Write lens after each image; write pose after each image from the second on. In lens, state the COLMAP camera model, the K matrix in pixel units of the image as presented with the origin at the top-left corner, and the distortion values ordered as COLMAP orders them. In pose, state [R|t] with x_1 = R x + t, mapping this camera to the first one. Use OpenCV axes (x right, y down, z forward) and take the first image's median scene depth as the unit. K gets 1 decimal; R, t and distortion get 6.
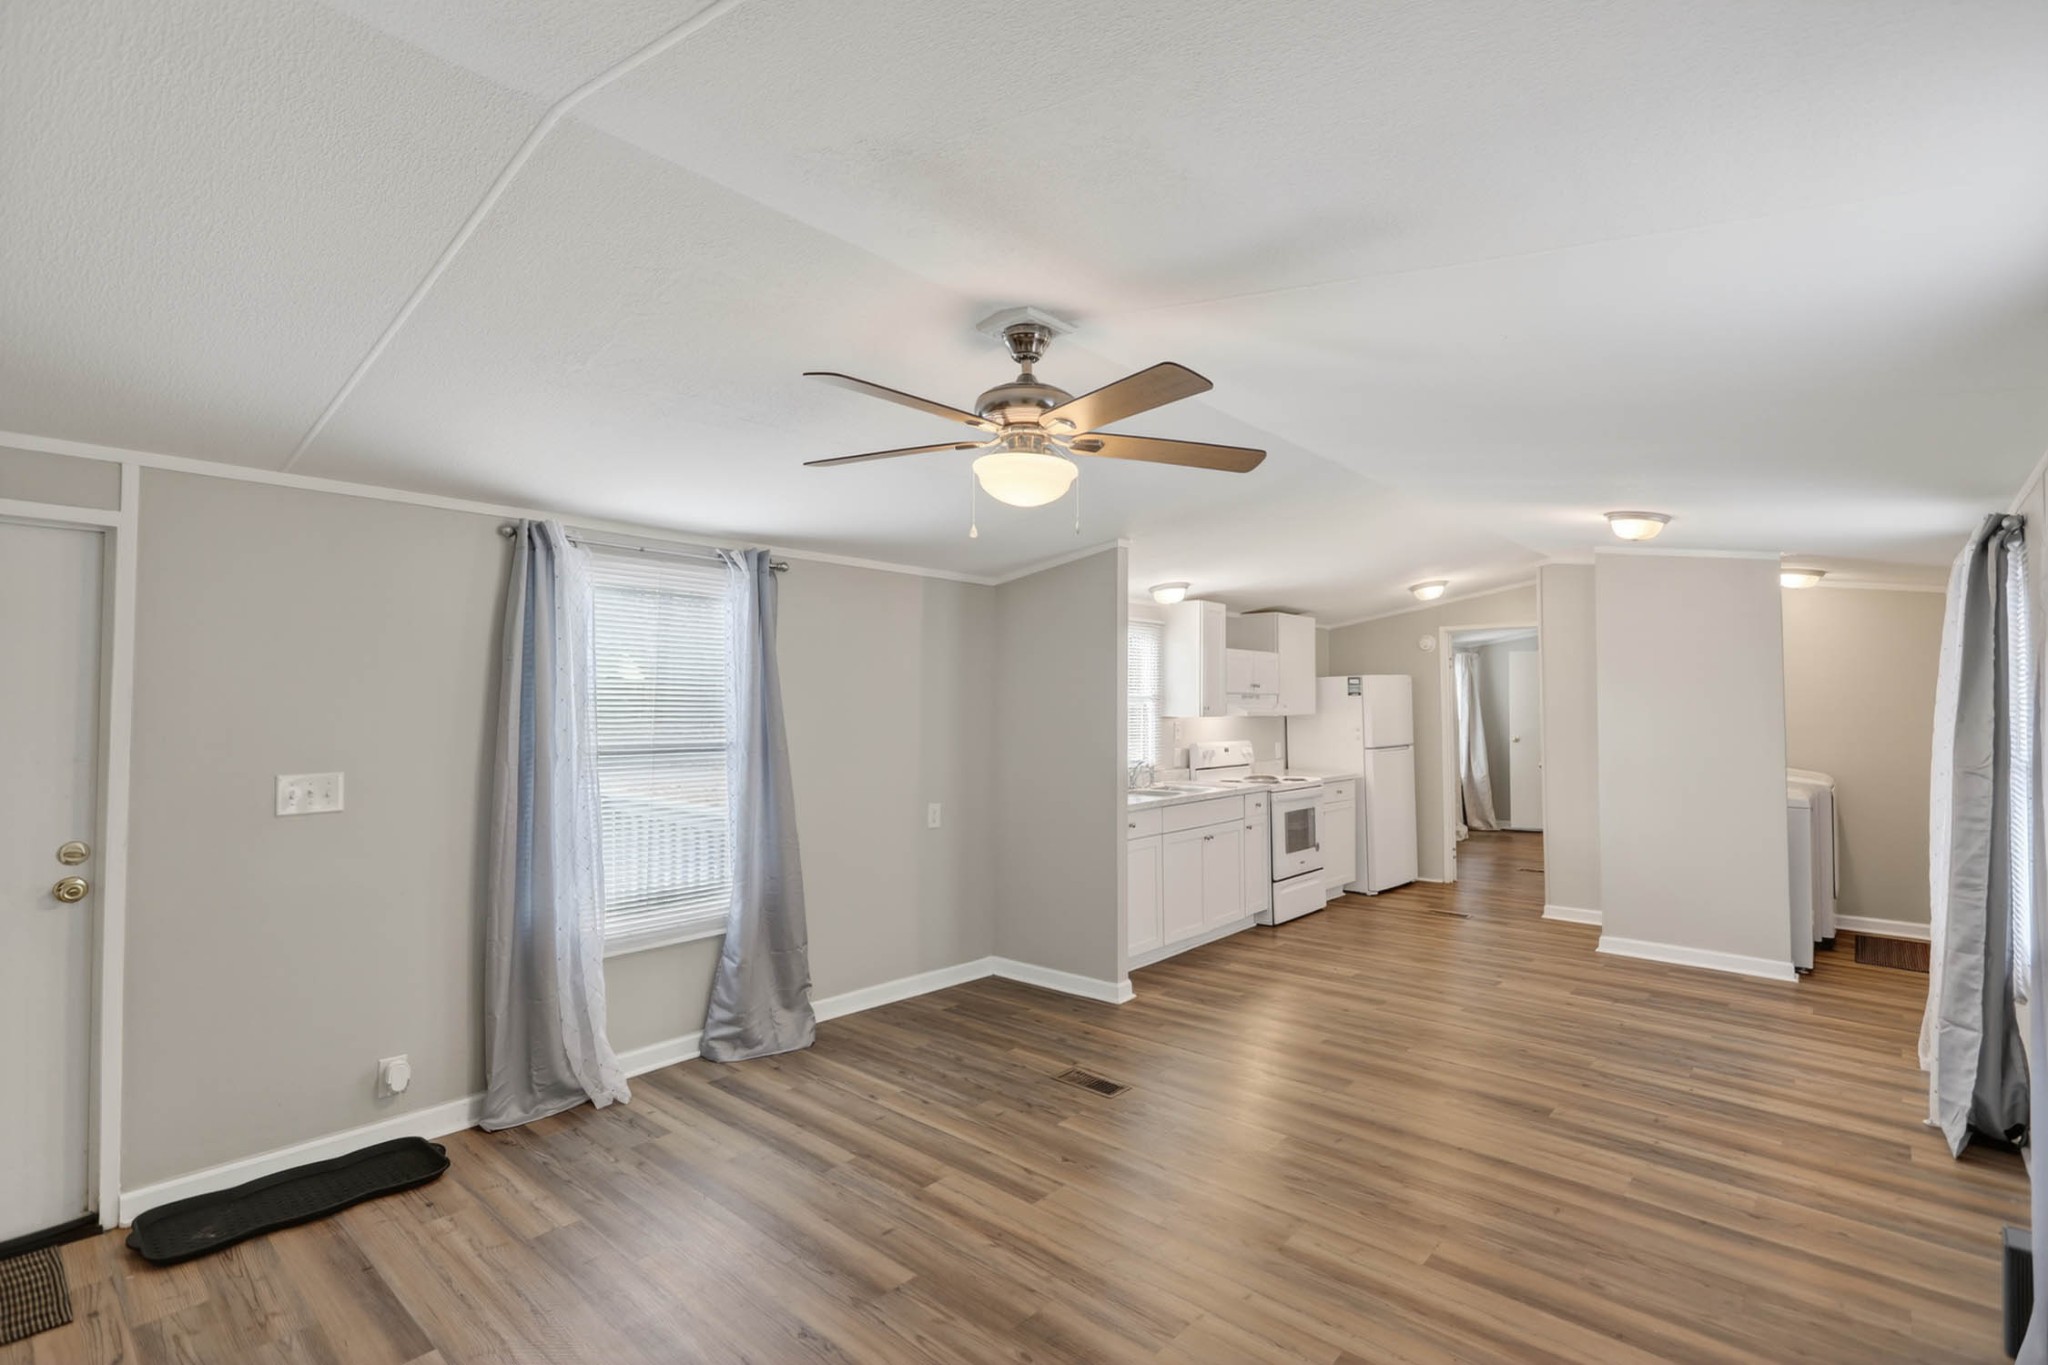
lens RADIAL K [[984.5, 0, 1028.8], [0, 984.5, 686.7], [0, 0, 1]] dist [-0.007397, 0.005043]
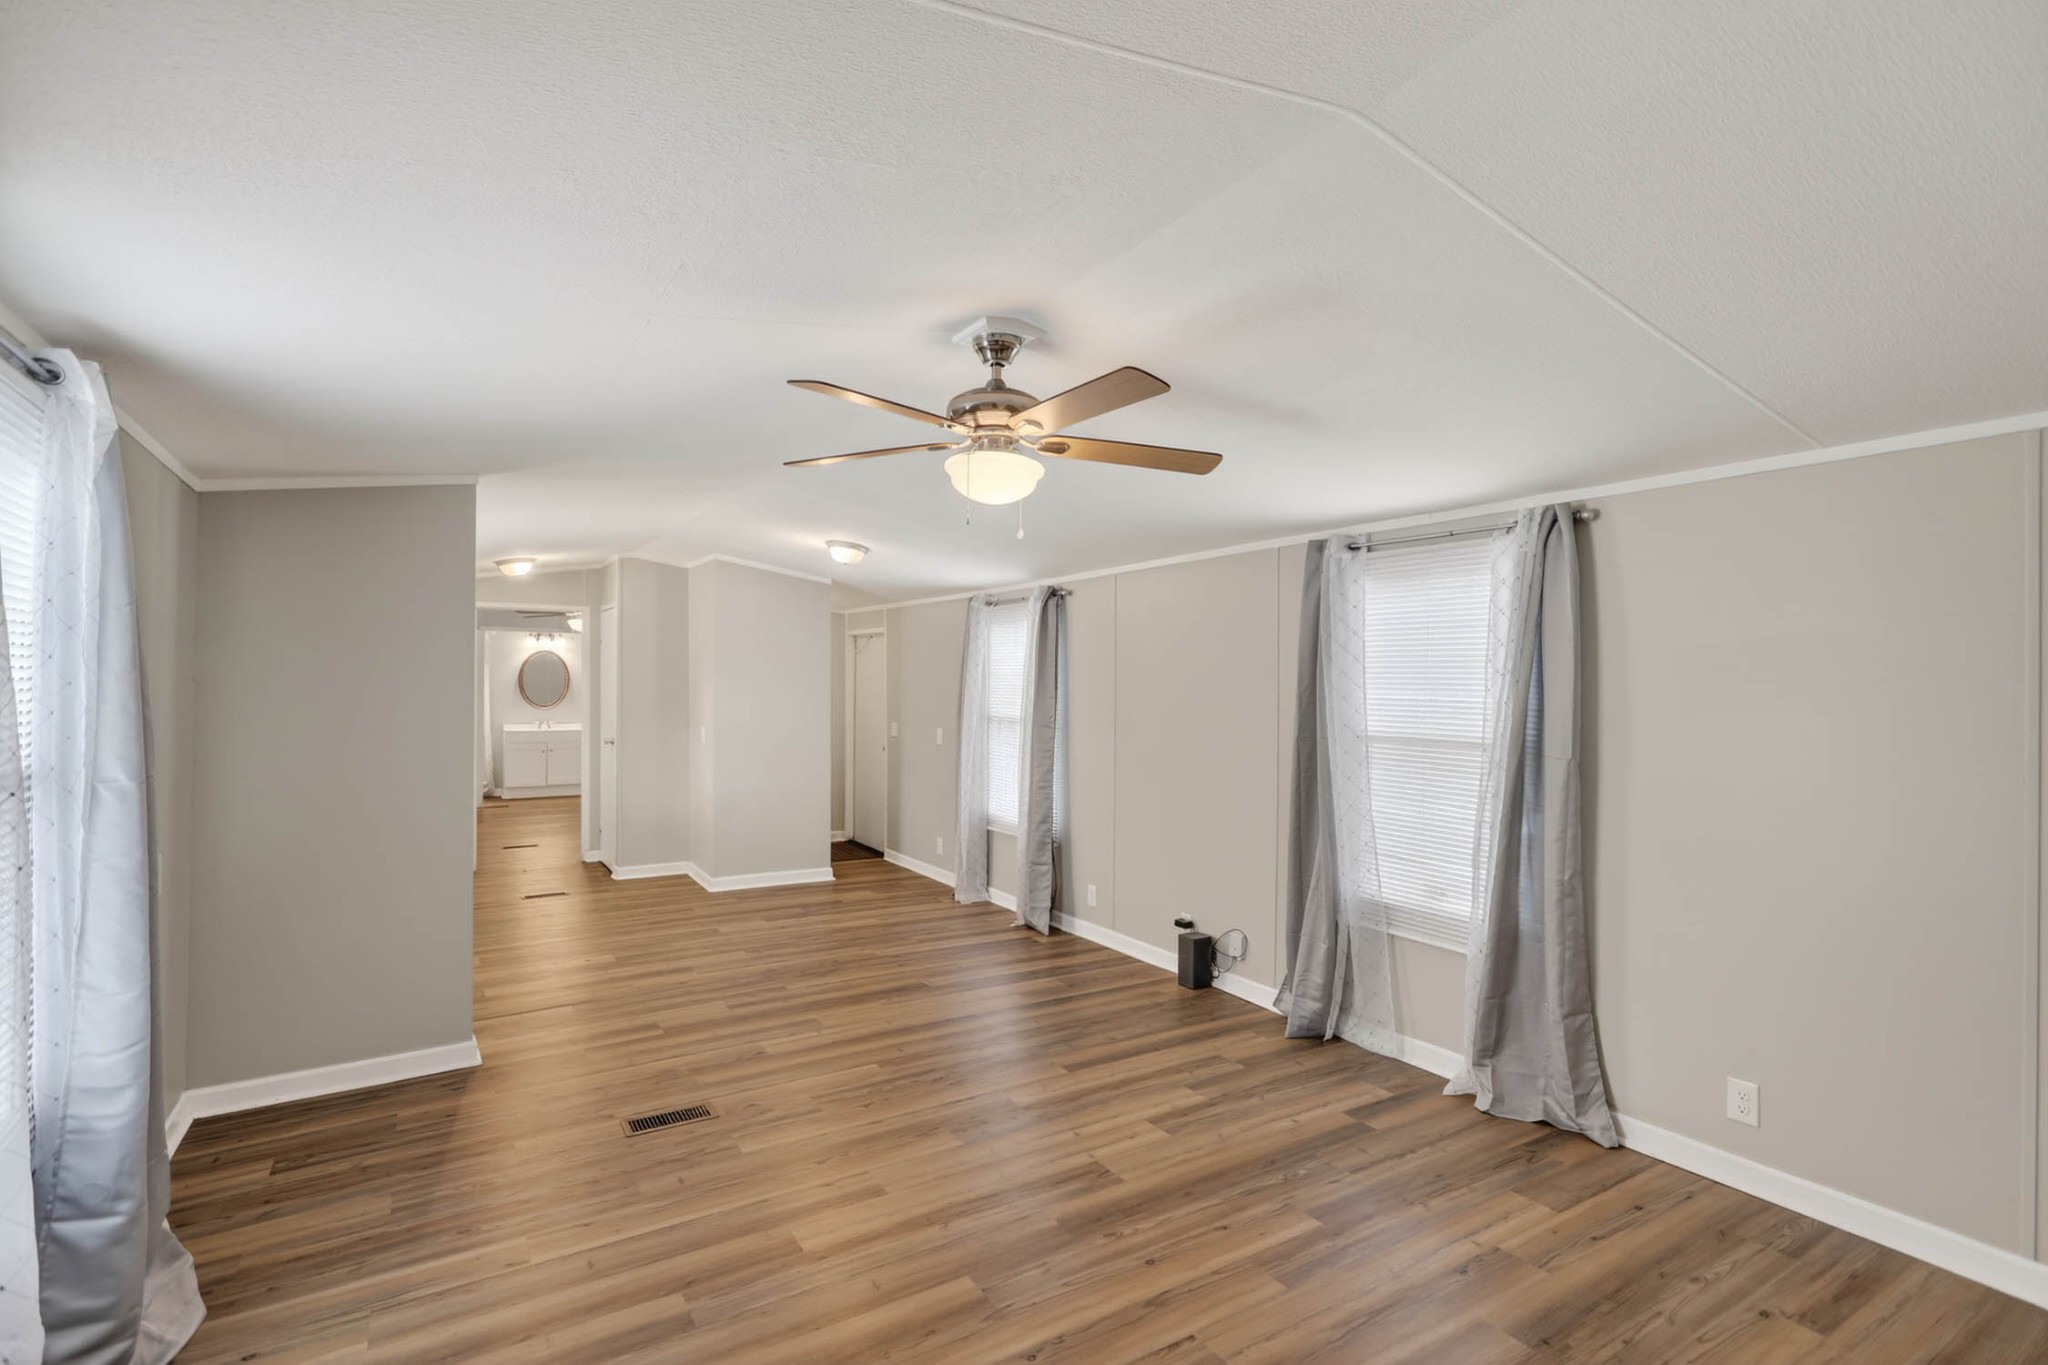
lens RADIAL K [[984.5, 0, 1028.8], [0, 984.5, 686.7], [0, 0, 1]] dist [-0.007397, 0.005043]
pose [[0.259377, -0.000065, 0.965776, -0.706259], [-0.022988, 0.999716, 0.006242, 0.005039], [-0.965503, -0.023820, 0.259302, 0.477681]]
